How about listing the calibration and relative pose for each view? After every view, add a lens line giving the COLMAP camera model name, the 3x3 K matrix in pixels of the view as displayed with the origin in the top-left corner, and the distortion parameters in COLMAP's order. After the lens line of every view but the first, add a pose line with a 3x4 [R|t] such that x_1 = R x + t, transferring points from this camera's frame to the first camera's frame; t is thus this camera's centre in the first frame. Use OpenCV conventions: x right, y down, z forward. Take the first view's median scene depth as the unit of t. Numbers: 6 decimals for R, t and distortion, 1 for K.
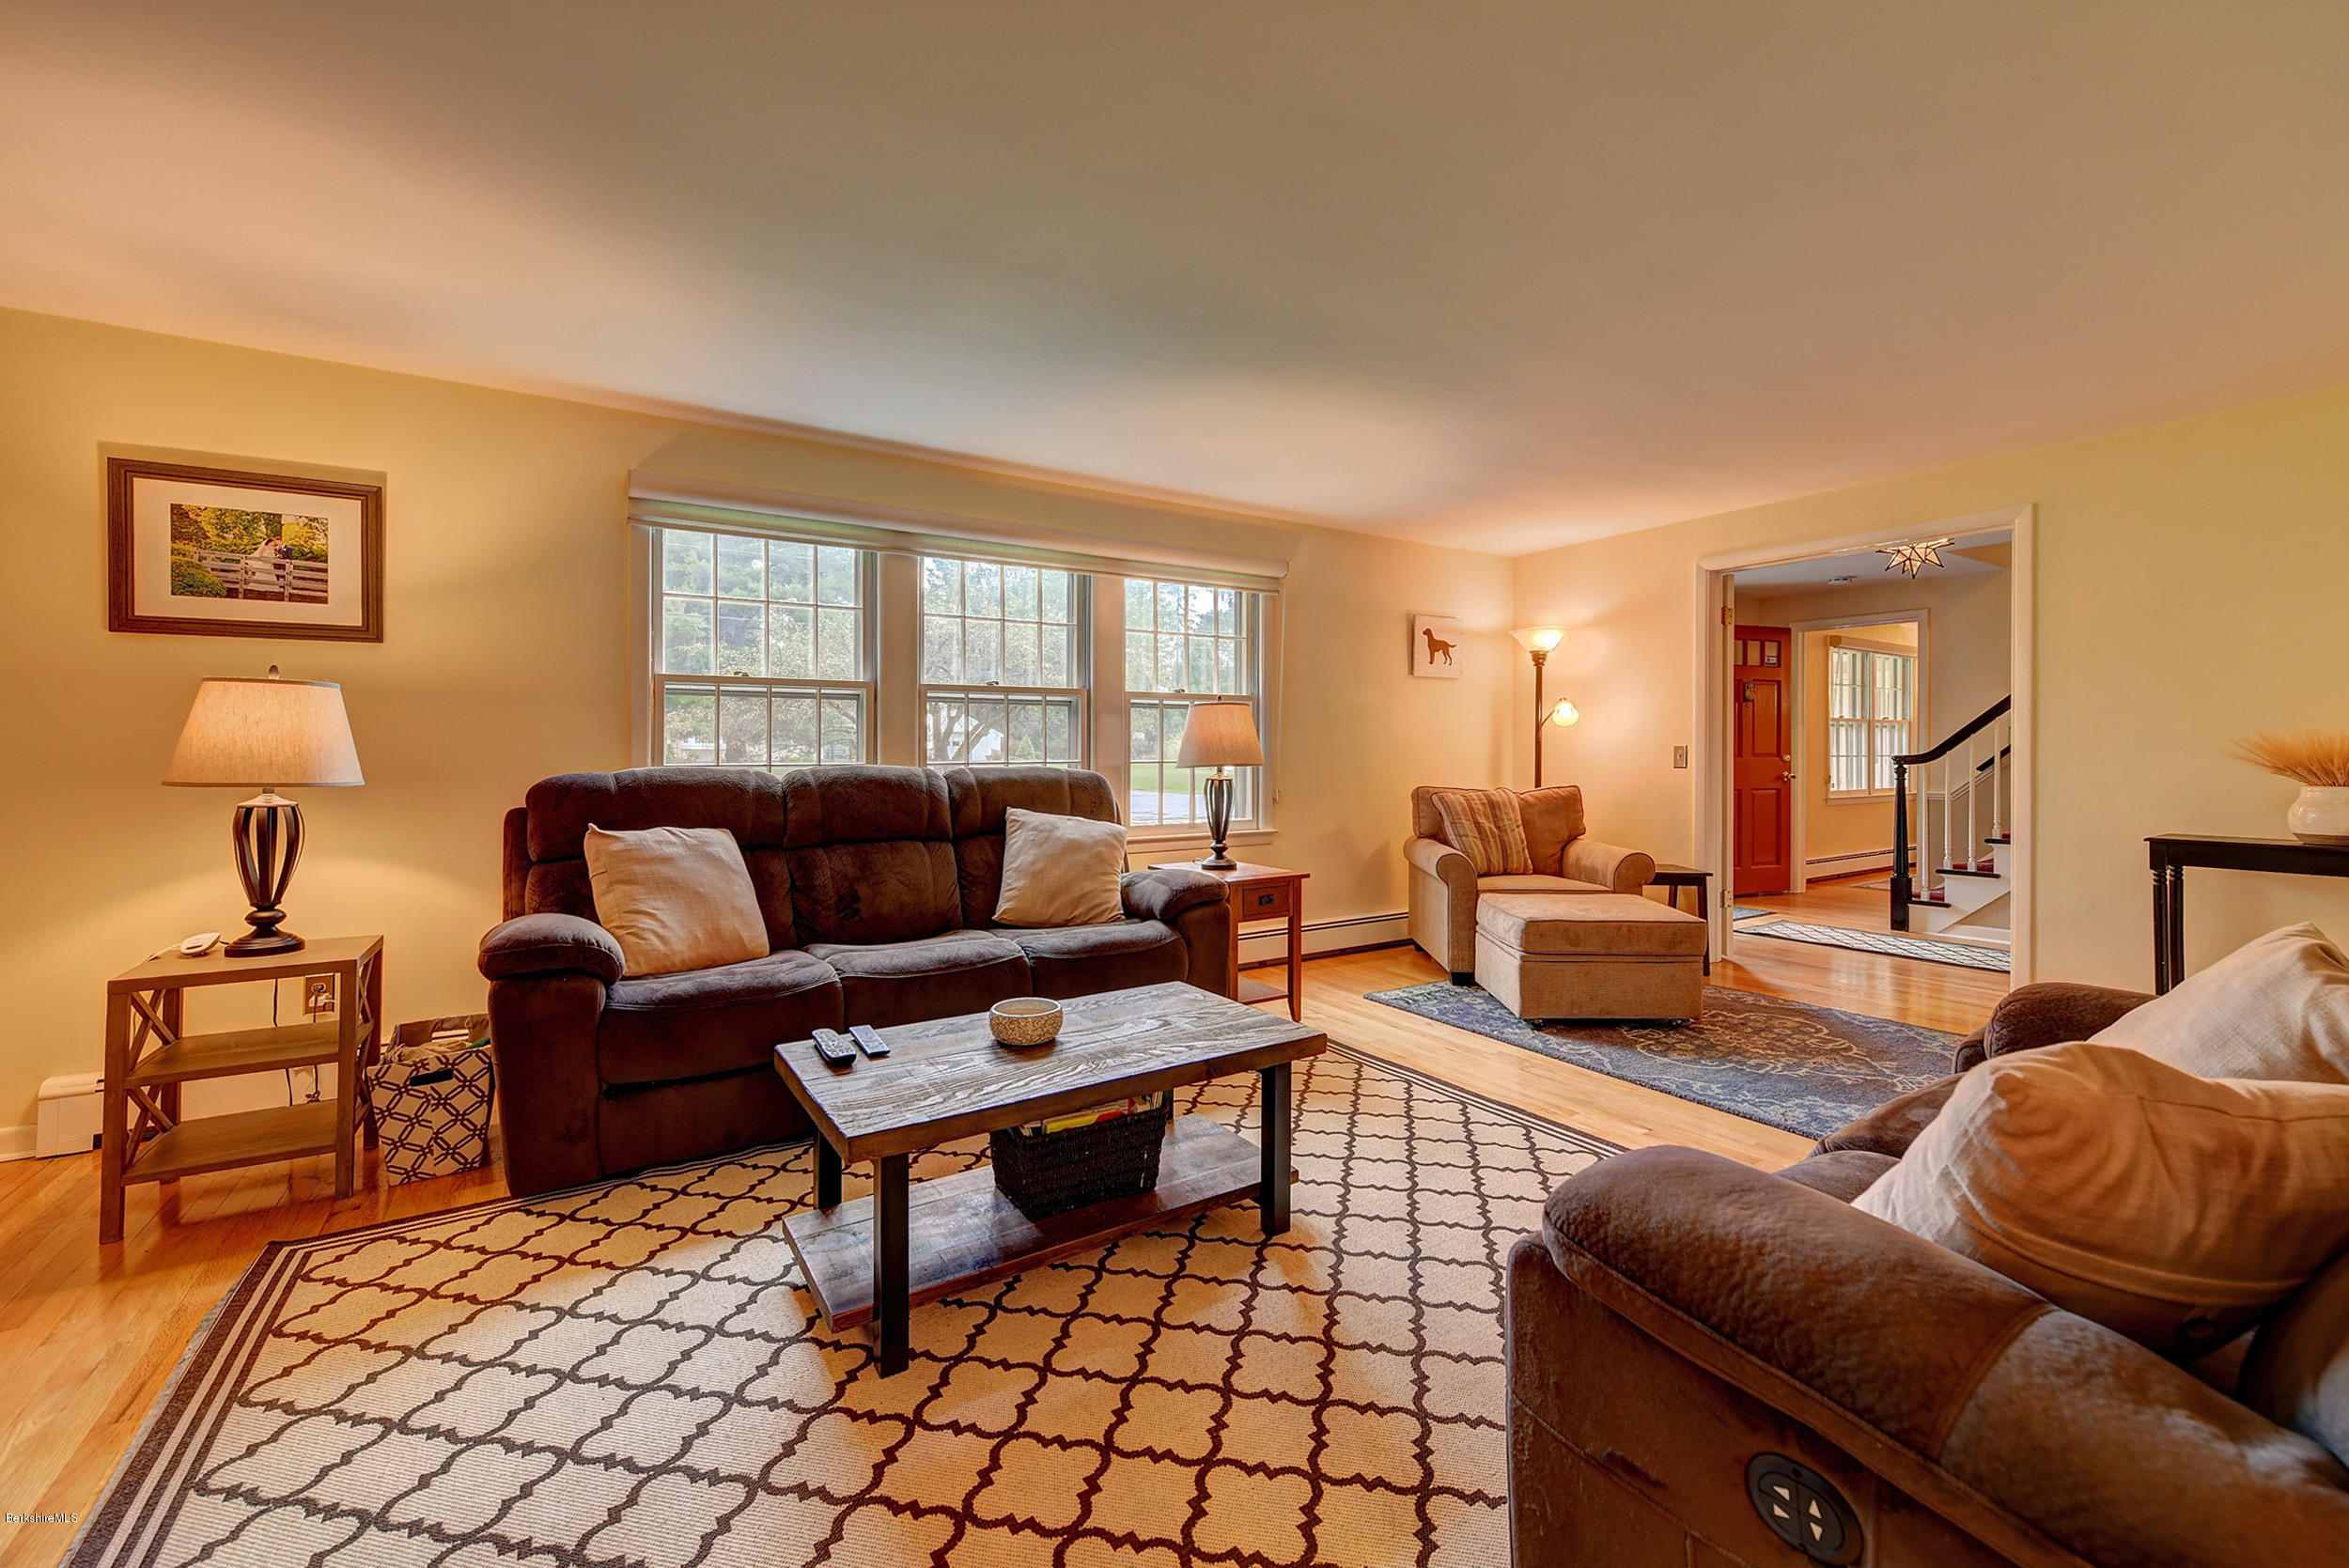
lens RADIAL K [[939.9, 0, 1163.7], [0, 939.9, 744.5], [0, 0, 1]] dist [-0.004678, -0.000047]
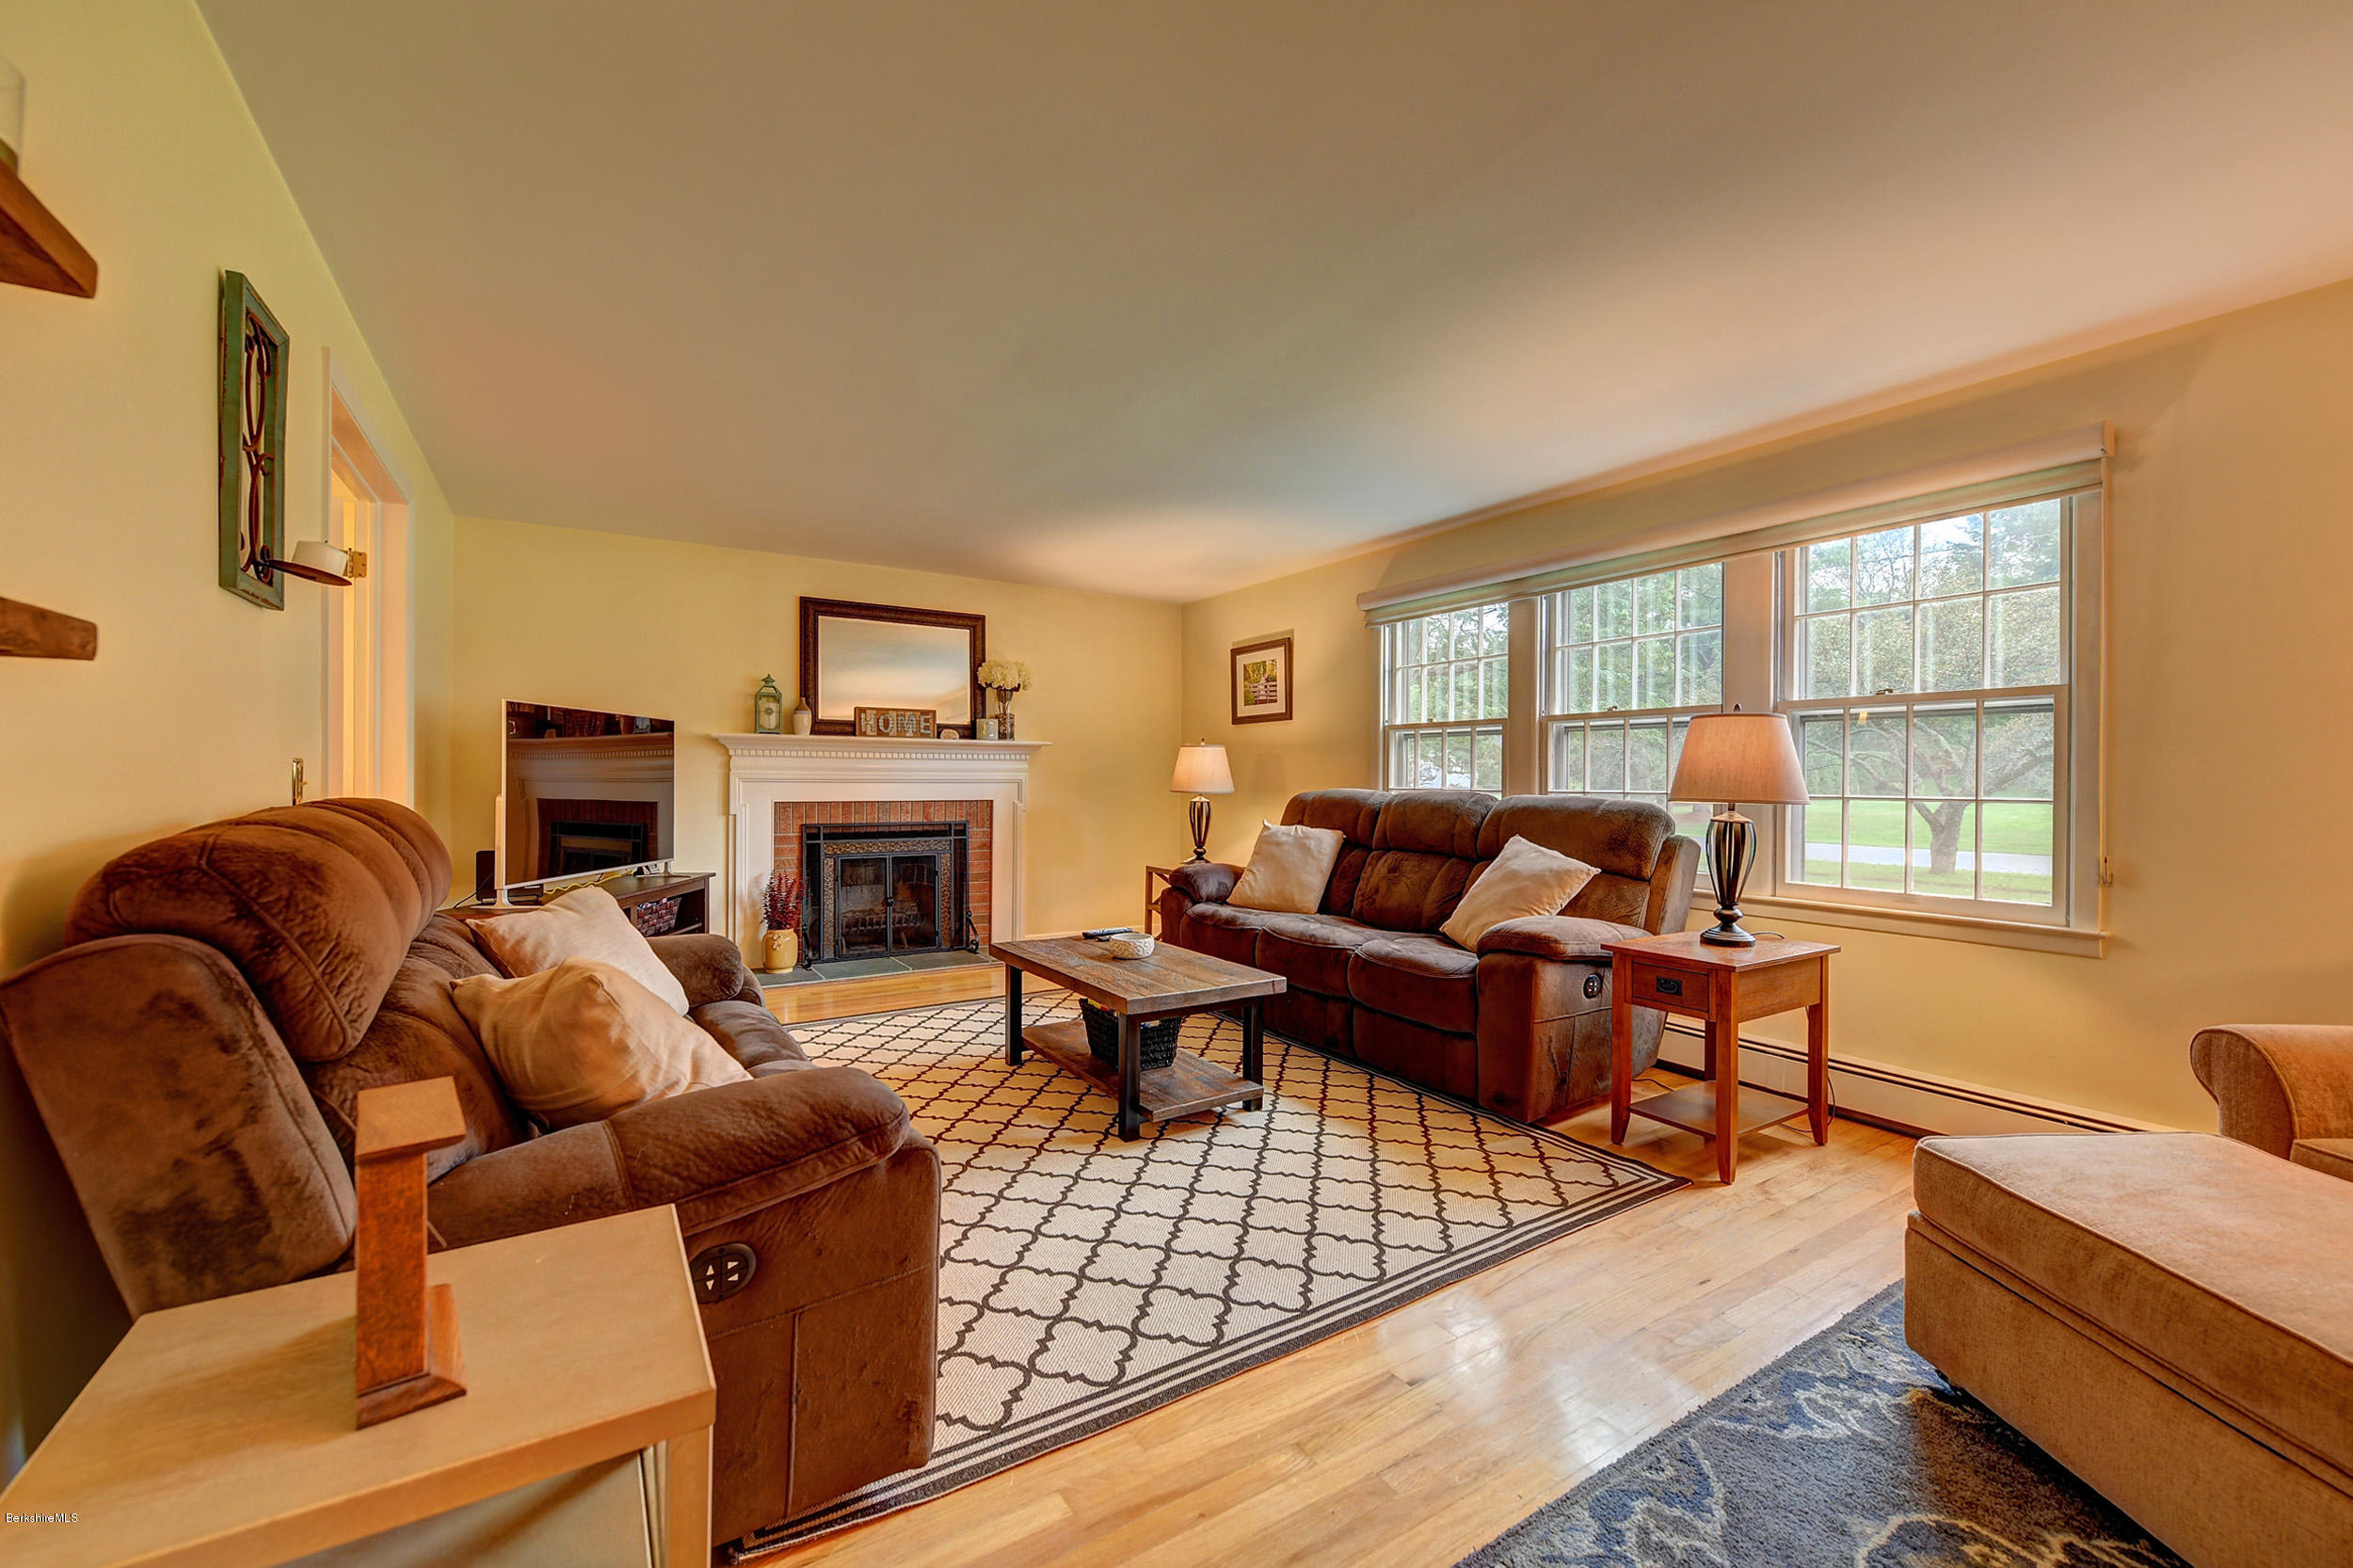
lens RADIAL K [[941.5, 0, 1175.3], [0, 941.5, 780.5], [0, 0, 1]] dist [-0.004678, -0.000047]
pose [[0.005046, 0.001211, -0.999987, 1.012252], [-0.005201, 0.999986, 0.001185, 0.009917], [0.999974, 0.005195, 0.005052, 0.744486]]
